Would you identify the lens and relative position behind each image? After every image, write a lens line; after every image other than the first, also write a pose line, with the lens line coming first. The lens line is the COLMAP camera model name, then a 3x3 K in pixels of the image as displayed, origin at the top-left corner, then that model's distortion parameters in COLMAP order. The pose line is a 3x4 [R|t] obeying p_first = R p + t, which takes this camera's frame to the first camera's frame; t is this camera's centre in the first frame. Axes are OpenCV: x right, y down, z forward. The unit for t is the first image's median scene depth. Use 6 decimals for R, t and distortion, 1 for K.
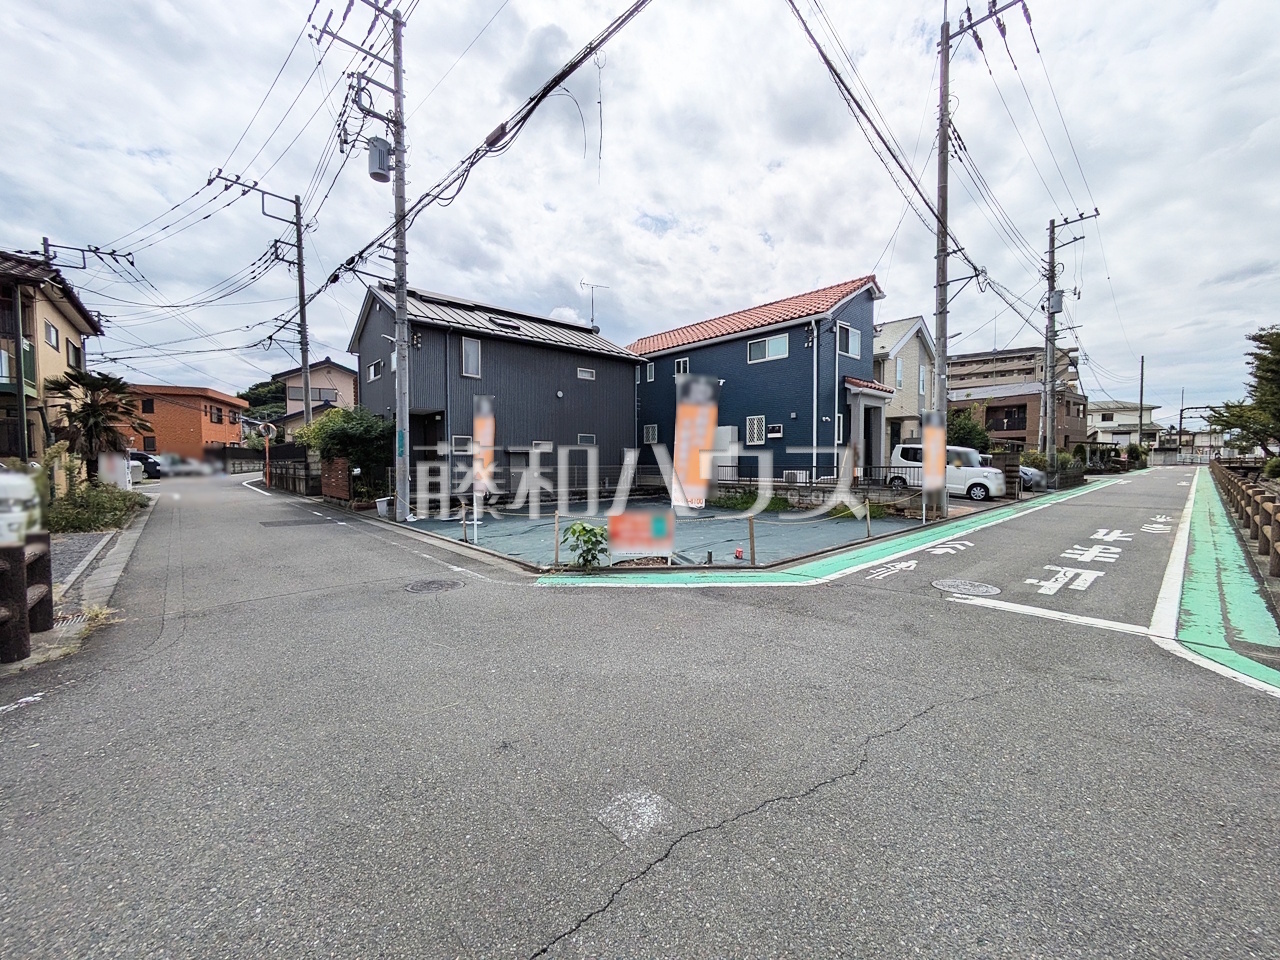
lens RADIAL K [[505.6, 0, 641.0], [0, 505.6, 481.8], [0, 0, 1]] dist [-0.002558, 0.001352]
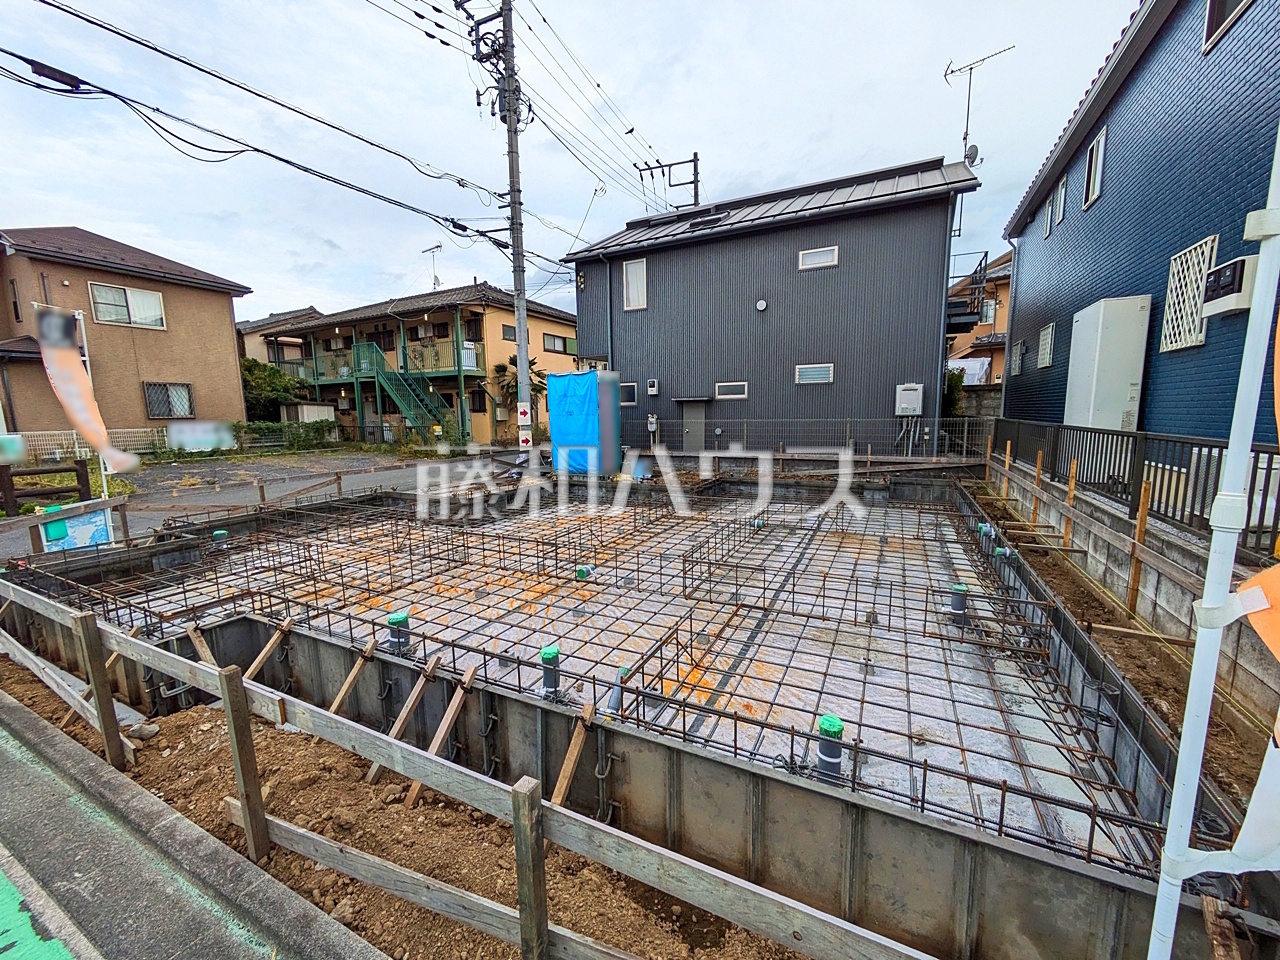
lens RADIAL K [[505.6, 0, 641.2], [0, 505.6, 481.9], [0, 0, 1]] dist [-0.002558, 0.001352]
pose [[0.362448, 0.124222, -0.923689, 0.408349], [-0.020100, 0.991889, 0.125508, -0.030097], [0.931787, -0.026924, 0.362005, 0.636269]]
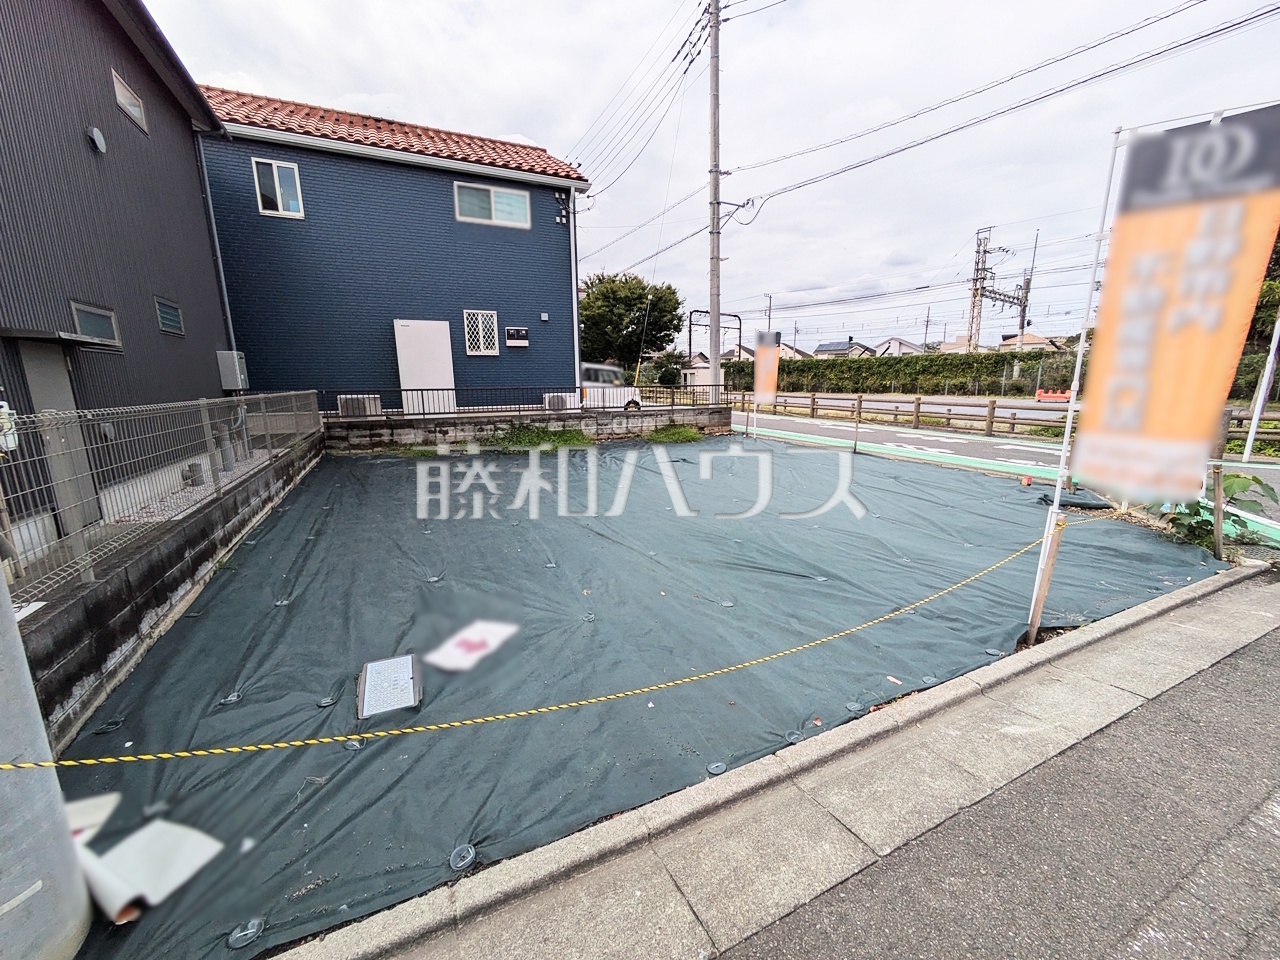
lens RADIAL K [[505.6, 0, 642.0], [0, 505.6, 482.0], [0, 0, 1]] dist [-0.002558, 0.001352]
pose [[0.281530, -0.188554, 0.940844, -0.385363], [0.045236, 0.982021, 0.183271, -0.023565], [-0.958486, -0.009036, 0.284998, 0.639597]]
